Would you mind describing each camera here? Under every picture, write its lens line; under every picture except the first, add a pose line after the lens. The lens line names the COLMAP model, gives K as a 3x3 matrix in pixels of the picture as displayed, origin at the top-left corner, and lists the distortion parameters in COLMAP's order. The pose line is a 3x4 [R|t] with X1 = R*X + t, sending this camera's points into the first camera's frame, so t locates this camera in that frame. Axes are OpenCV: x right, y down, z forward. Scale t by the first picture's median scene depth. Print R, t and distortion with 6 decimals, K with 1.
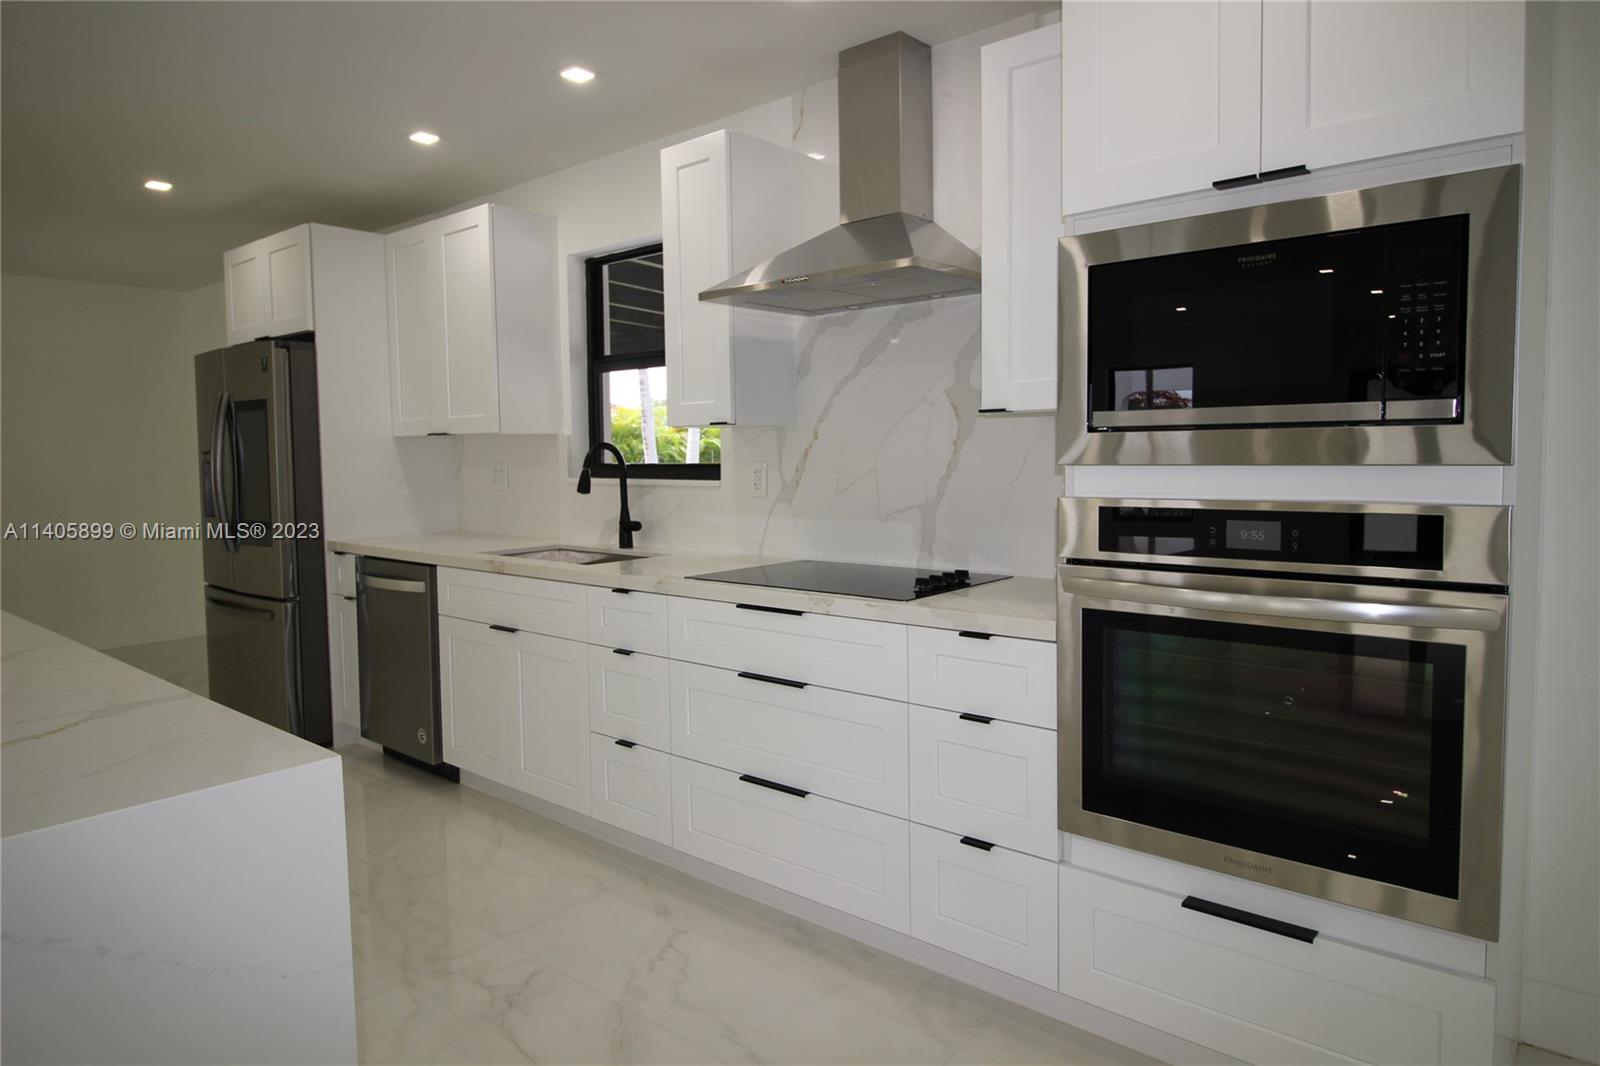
lens RADIAL K [[970.7, 0, 800.8], [0, 970.7, 518.8], [0, 0, 1]] dist [0.000270, -0.000172]
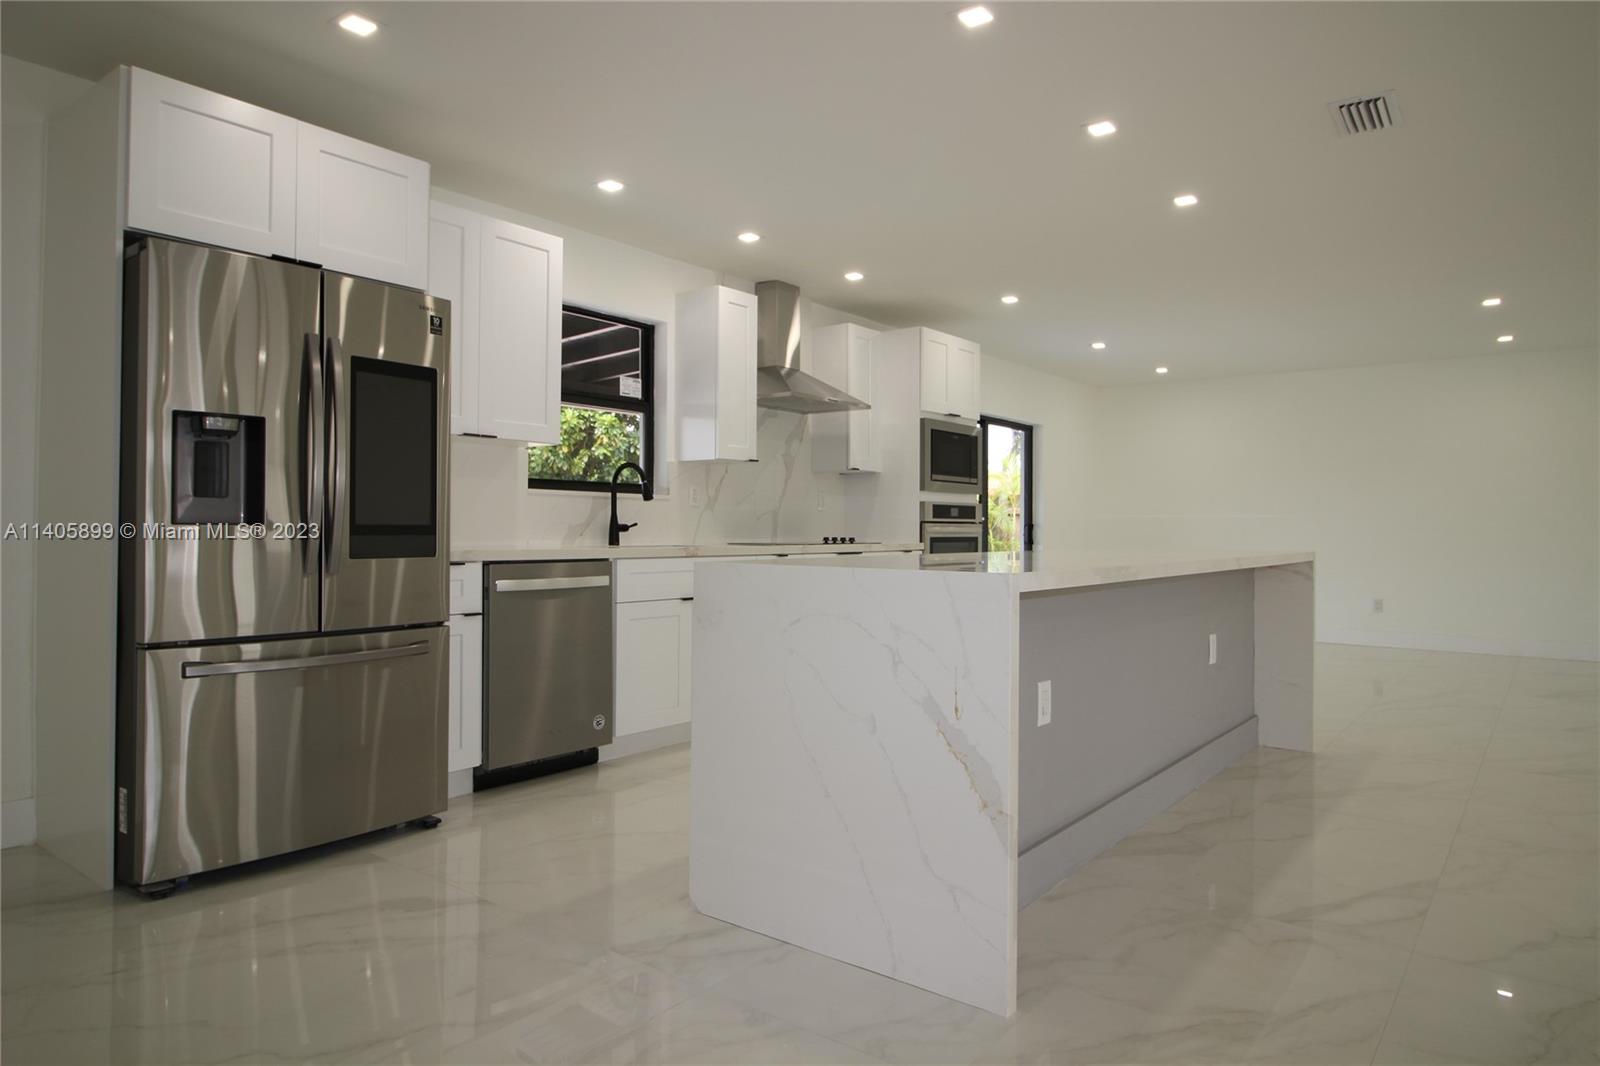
lens RADIAL K [[970.7, 0, 800.8], [0, 970.7, 518.8], [0, 0, 1]] dist [0.000270, -0.000172]
pose [[-0.039002, 0.023229, 0.998969, -1.879306], [0.064909, 0.997677, -0.020664, 0.047768], [-0.997129, 0.064037, -0.040419, 1.036311]]
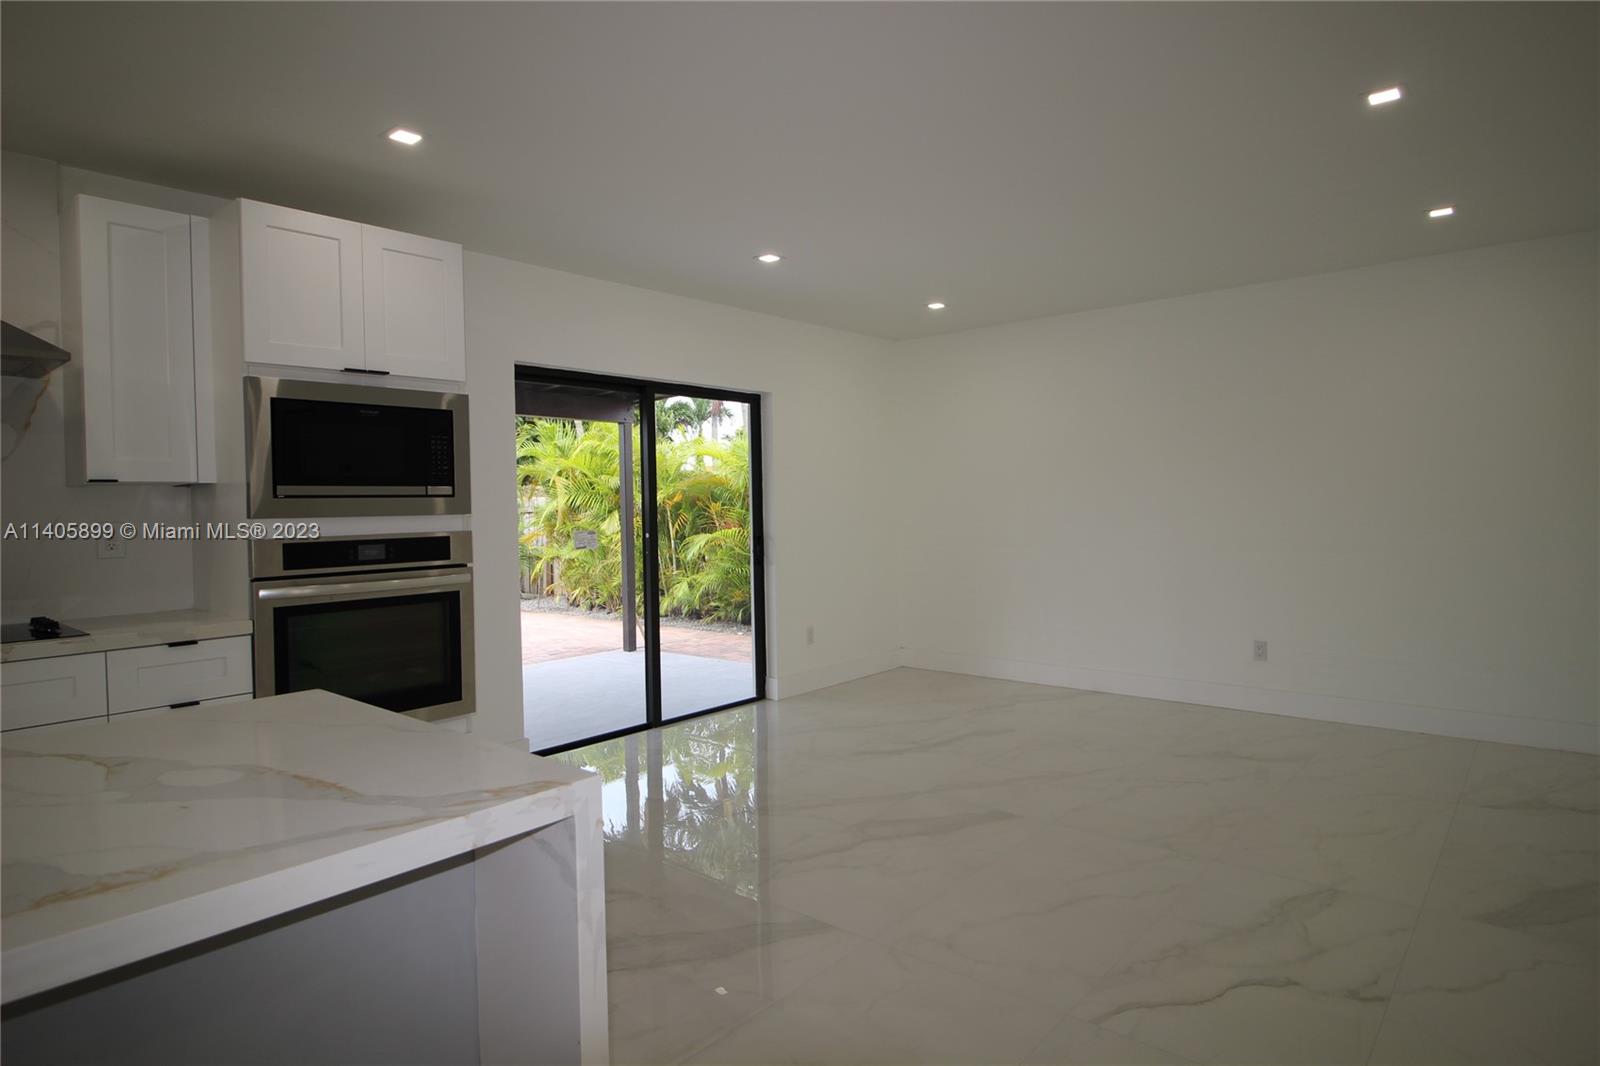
lens RADIAL K [[890.6, 0, 796.7], [0, 890.6, 516.5], [0, 0, 1]] dist [-0.000902, -0.000300]
pose [[0.006930, -0.000286, 0.999976, -0.791568], [0.089921, 0.995949, -0.000339, 0.013767], [-0.995925, 0.089921, 0.006928, 0.080142]]
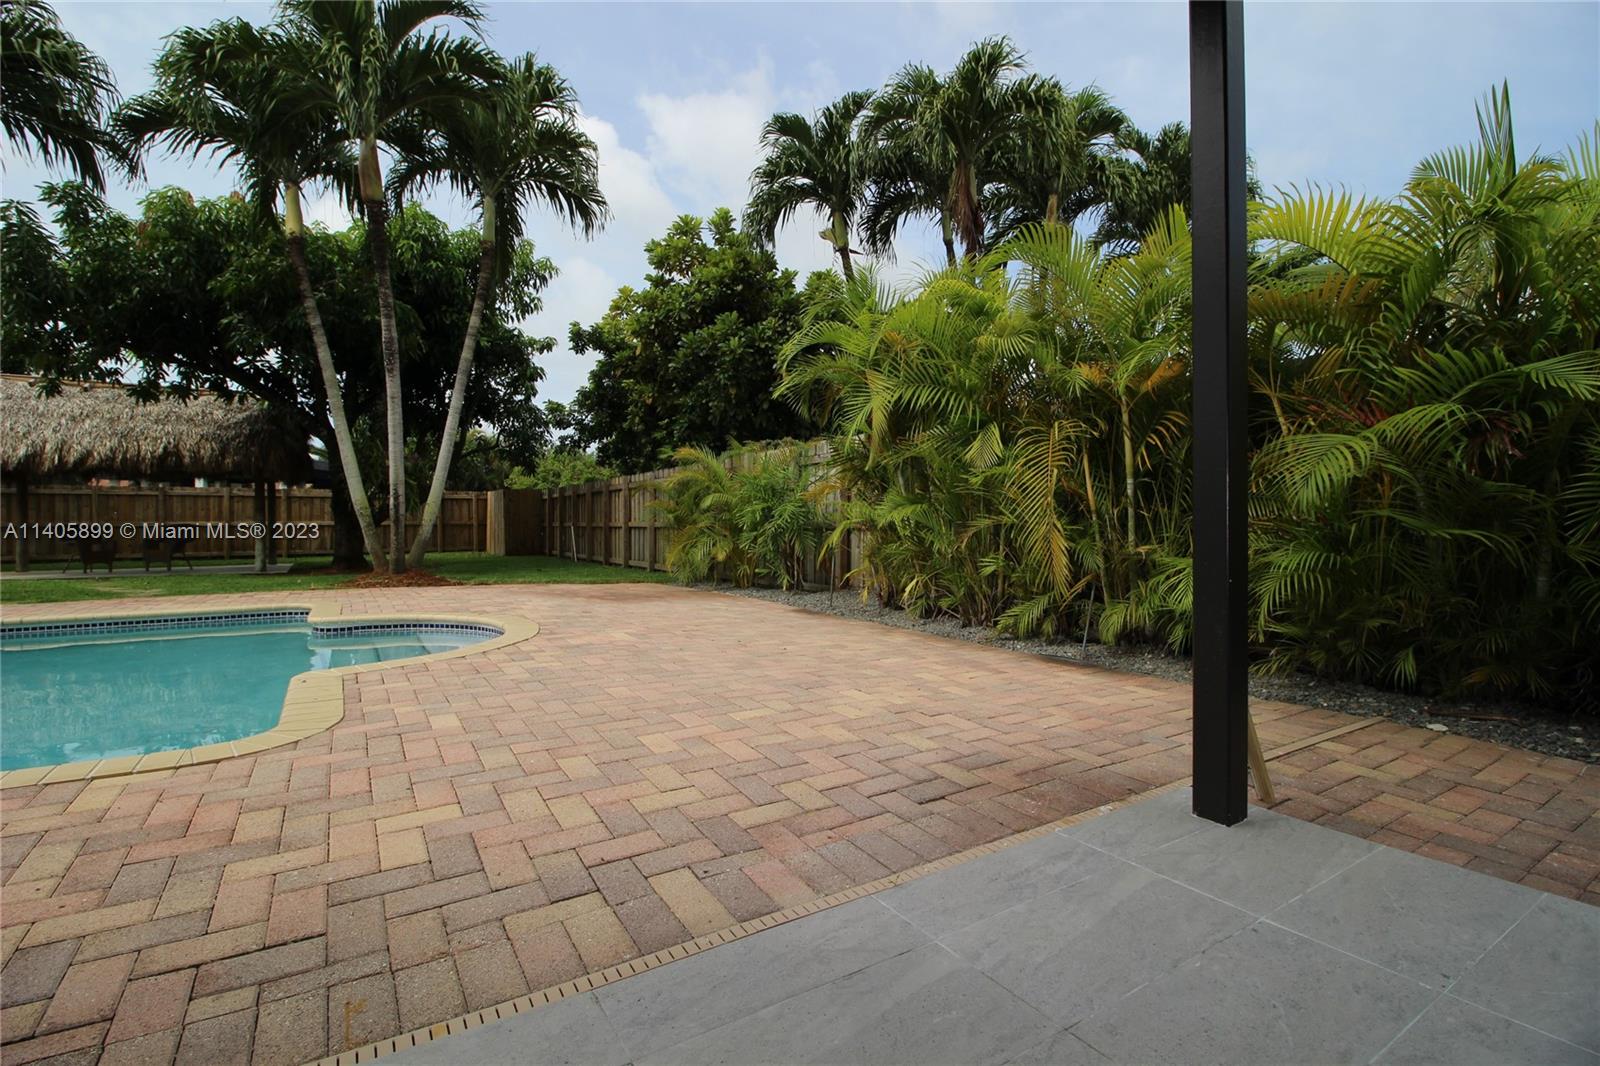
lens RADIAL K [[731.6, 0, 800.0], [0, 731.6, 533.0], [0, 0, 1]] dist [-0.001904, -0.000164]
pose [[0.300593, -0.004228, 0.953743, 1.715508], [0.065130, 0.997747, -0.016104, 0.168459], [-0.951526, 0.066958, 0.300191, 0.914819]]
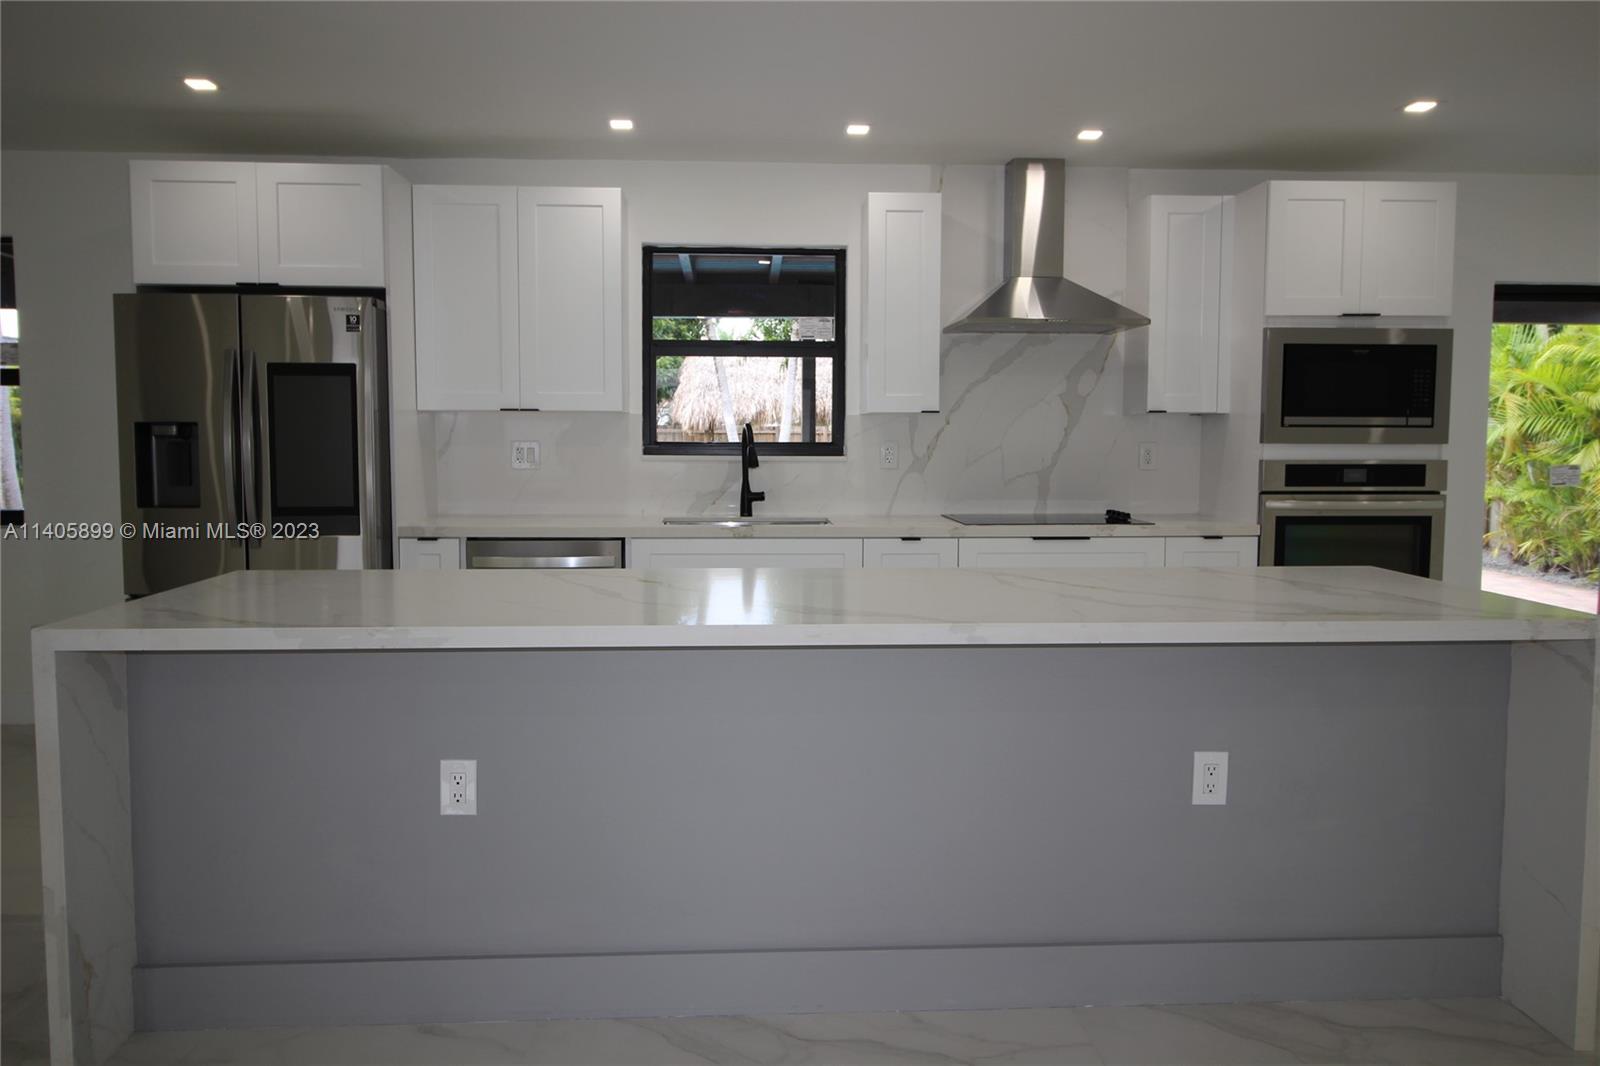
lens RADIAL K [[1143.8, 0, 803.3], [0, 1143.8, 516.4], [0, 0, 1]] dist [0.003704, 0.004614]
pose [[0.720424, -0.035827, 0.692608, -1.355467], [0.035633, 0.999258, 0.014625, 0.016329], [-0.692618, 0.014144, 0.721166, -0.005245]]
